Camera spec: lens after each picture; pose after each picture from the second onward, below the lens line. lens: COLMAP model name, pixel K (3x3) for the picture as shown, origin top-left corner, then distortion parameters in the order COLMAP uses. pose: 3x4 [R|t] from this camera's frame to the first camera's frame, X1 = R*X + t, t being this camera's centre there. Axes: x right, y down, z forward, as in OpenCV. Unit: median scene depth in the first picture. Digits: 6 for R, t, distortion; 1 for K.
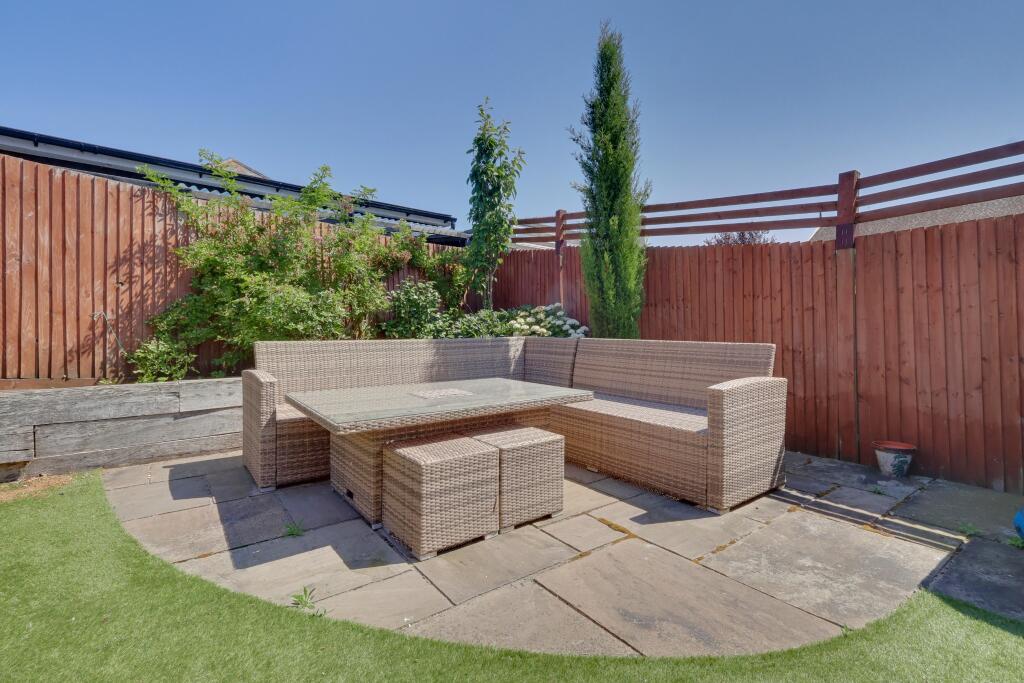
lens RADIAL K [[474.1, 0, 511.6], [0, 474.1, 336.1], [0, 0, 1]] dist [0.000738, -0.000413]
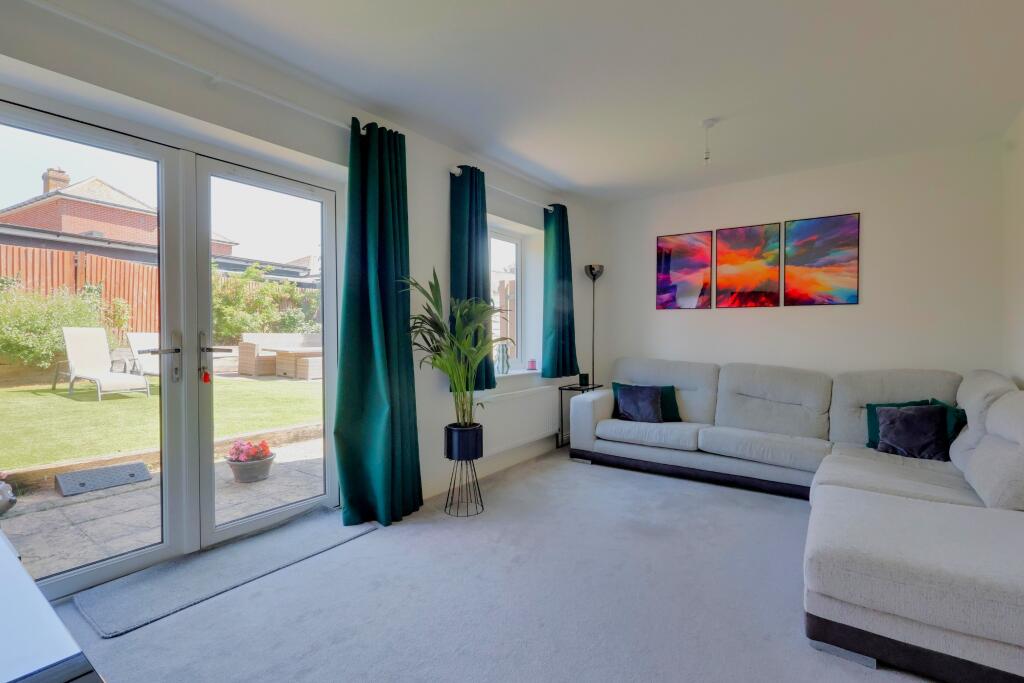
lens RADIAL K [[474.1, 0, 509.2], [0, 474.1, 340.7], [0, 0, 1]] dist [0.000738, -0.000413]
pose [[0.955342, 0.010490, 0.295316, 0.121502], [-0.012058, 0.999921, 0.003489, 0.018943], [-0.295256, -0.006894, 0.955393, -1.547819]]
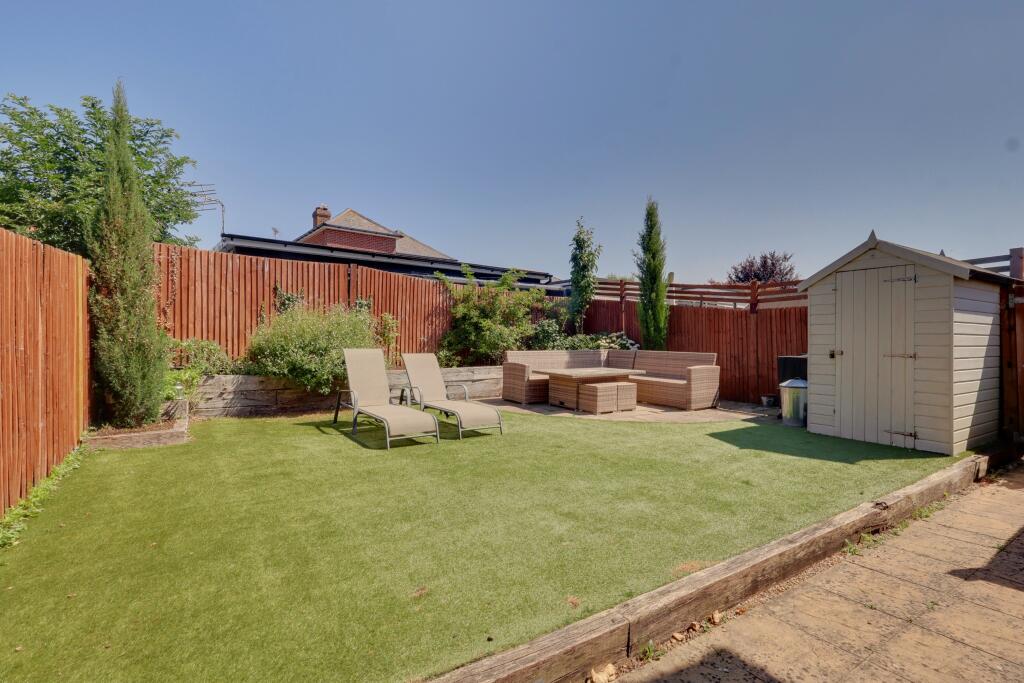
lens RADIAL K [[474.1, 0, 511.2], [0, 474.1, 342.9], [0, 0, 1]] dist [0.000738, -0.000413]
pose [[0.997175, 0.006100, -0.074868, -0.217006], [-0.006712, 0.999946, -0.007926, -0.007425], [0.074816, 0.008406, 0.997162, -0.971955]]
